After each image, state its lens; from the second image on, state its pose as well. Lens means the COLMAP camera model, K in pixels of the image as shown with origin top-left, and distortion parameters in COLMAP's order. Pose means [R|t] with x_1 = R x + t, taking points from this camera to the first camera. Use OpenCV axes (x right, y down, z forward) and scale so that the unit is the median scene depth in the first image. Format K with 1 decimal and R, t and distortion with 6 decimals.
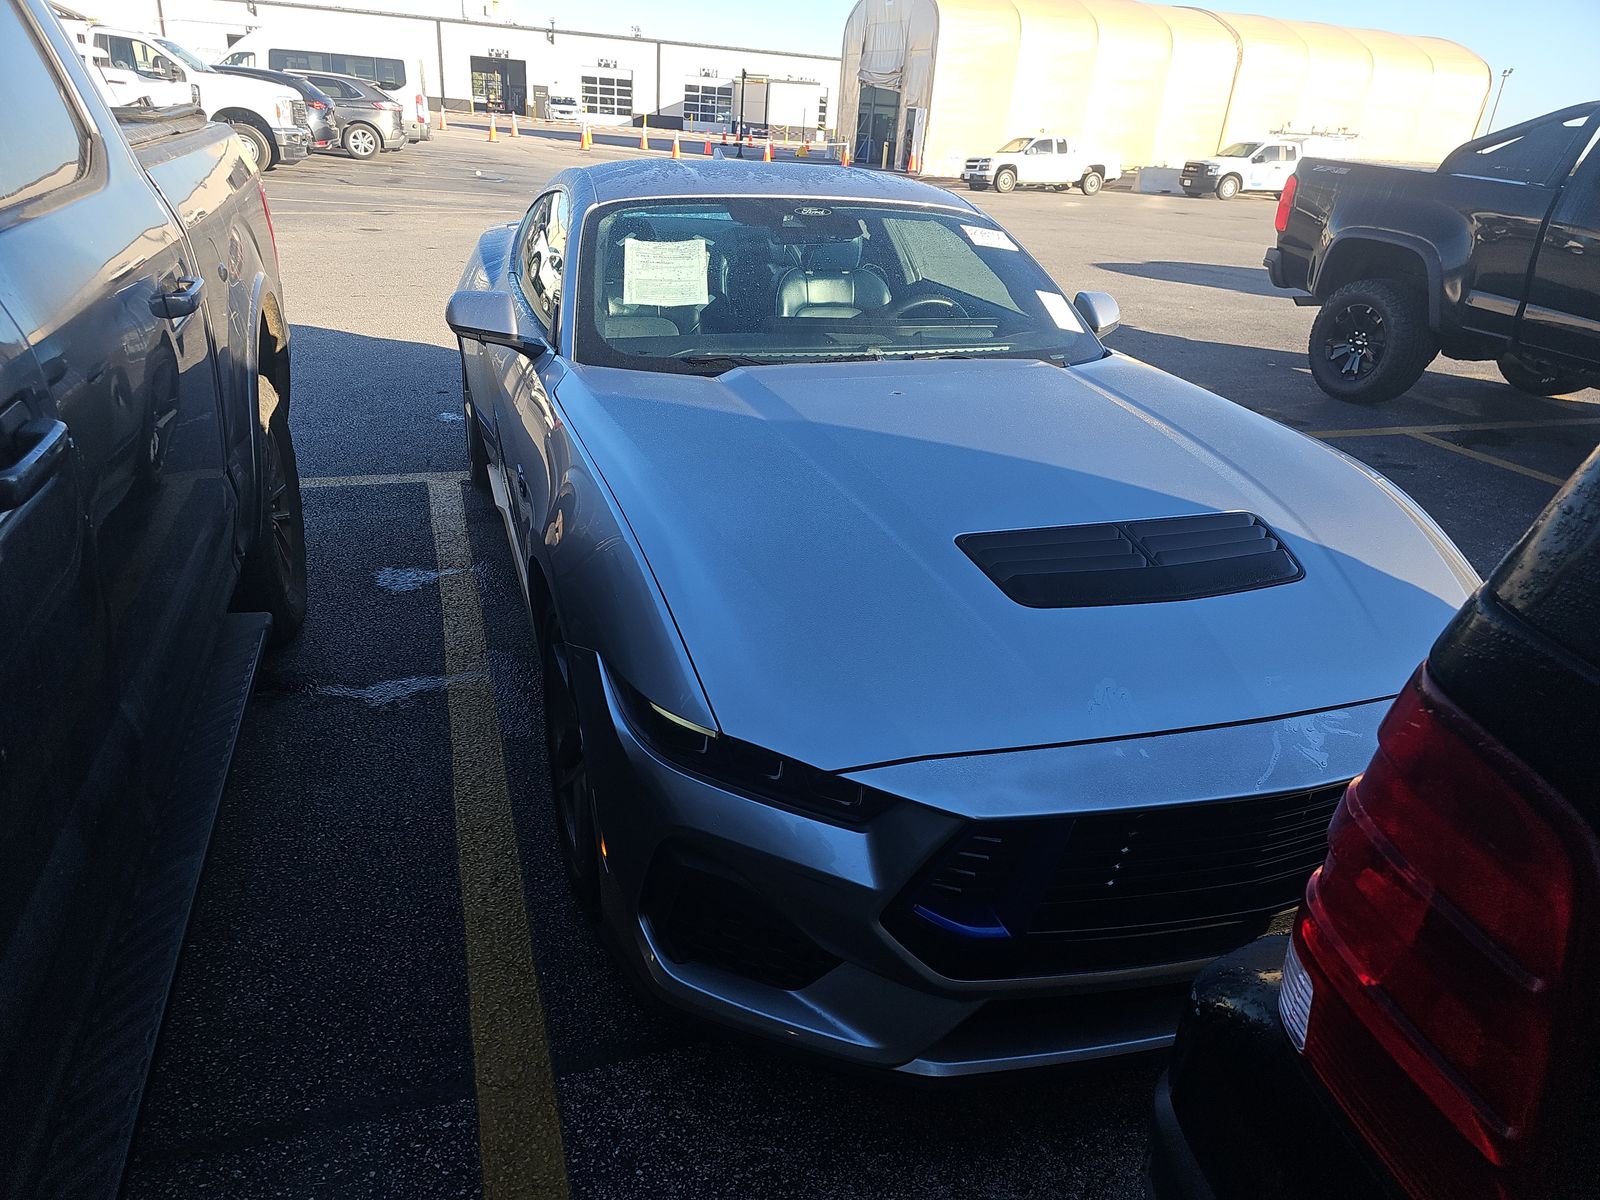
lens RADIAL K [[1070.7, 0, 796.4], [0, 1070.7, 575.1], [0, 0, 1]] dist [0.031613, -0.030375]
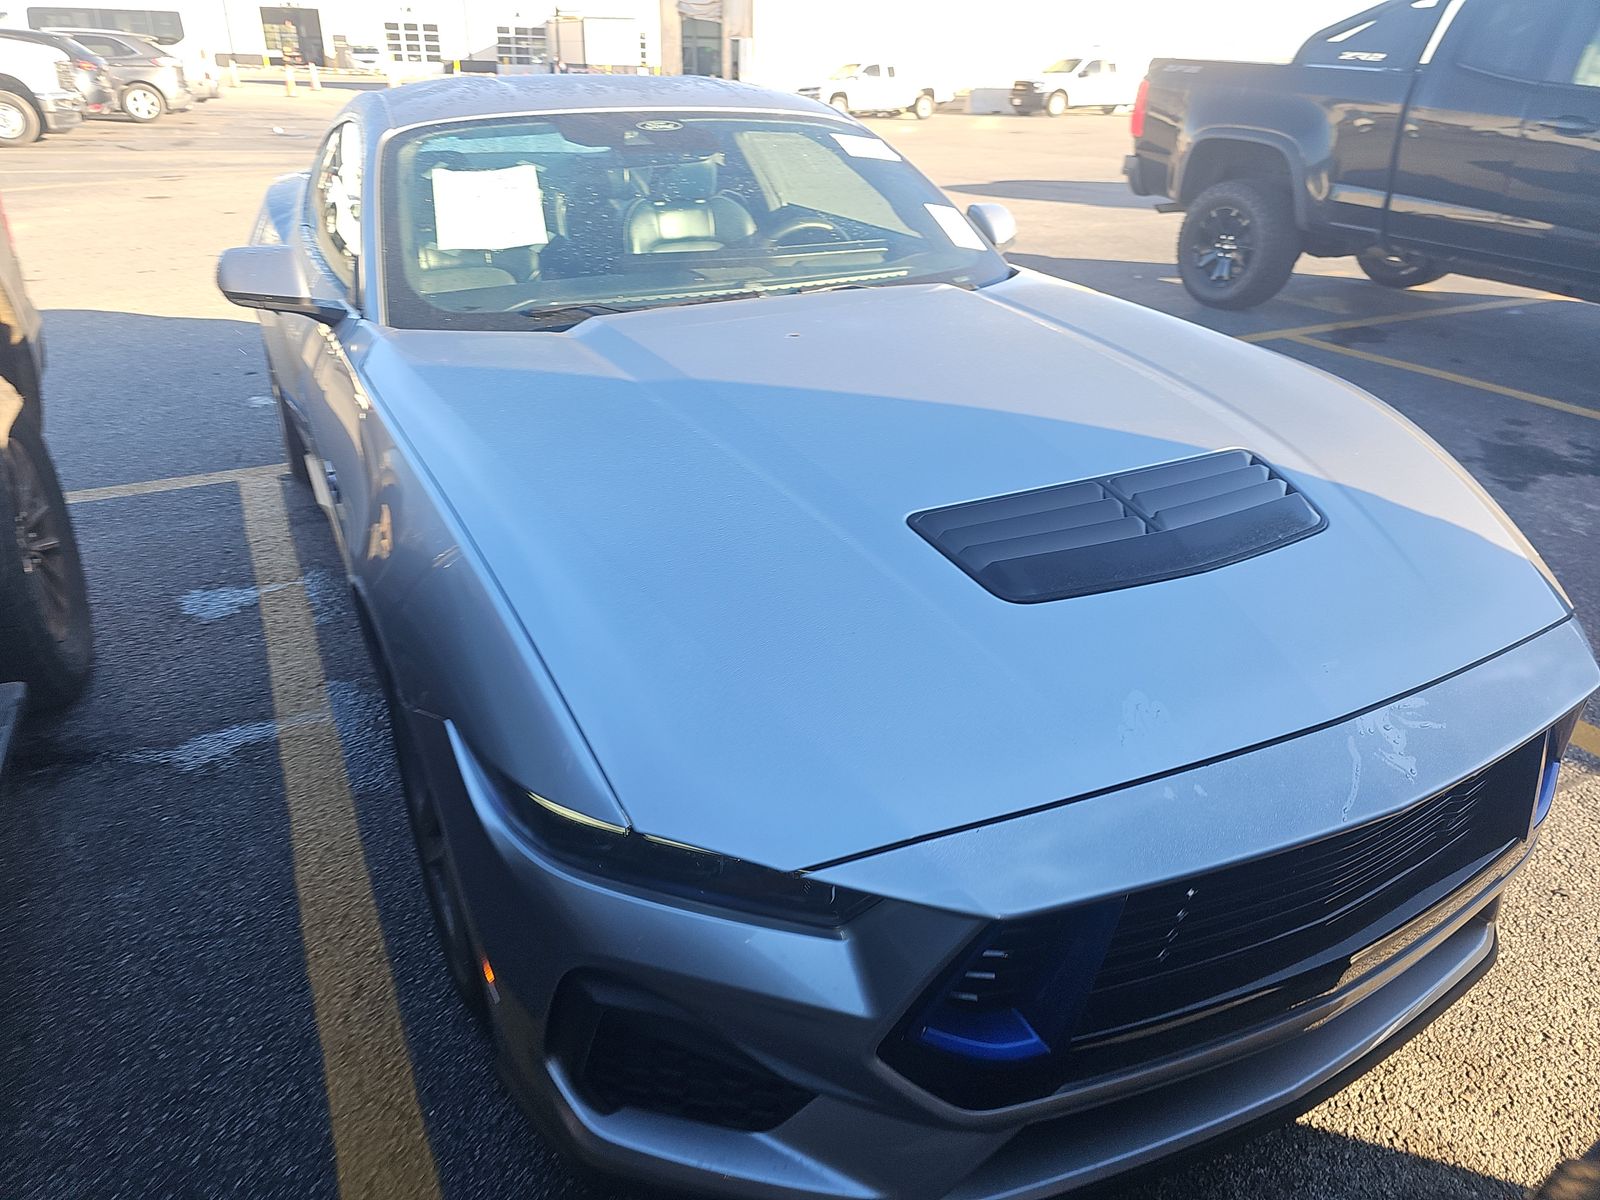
lens RADIAL K [[1057.9, 0, 804.3], [0, 1057.9, 585.9], [0, 0, 1]] dist [0.021532, -0.031274]
pose [[0.986867, -0.105602, 0.122239, -0.012303], [0.097634, 0.992796, 0.069448, -0.025128], [-0.128692, -0.056601, 0.990068, 0.134308]]
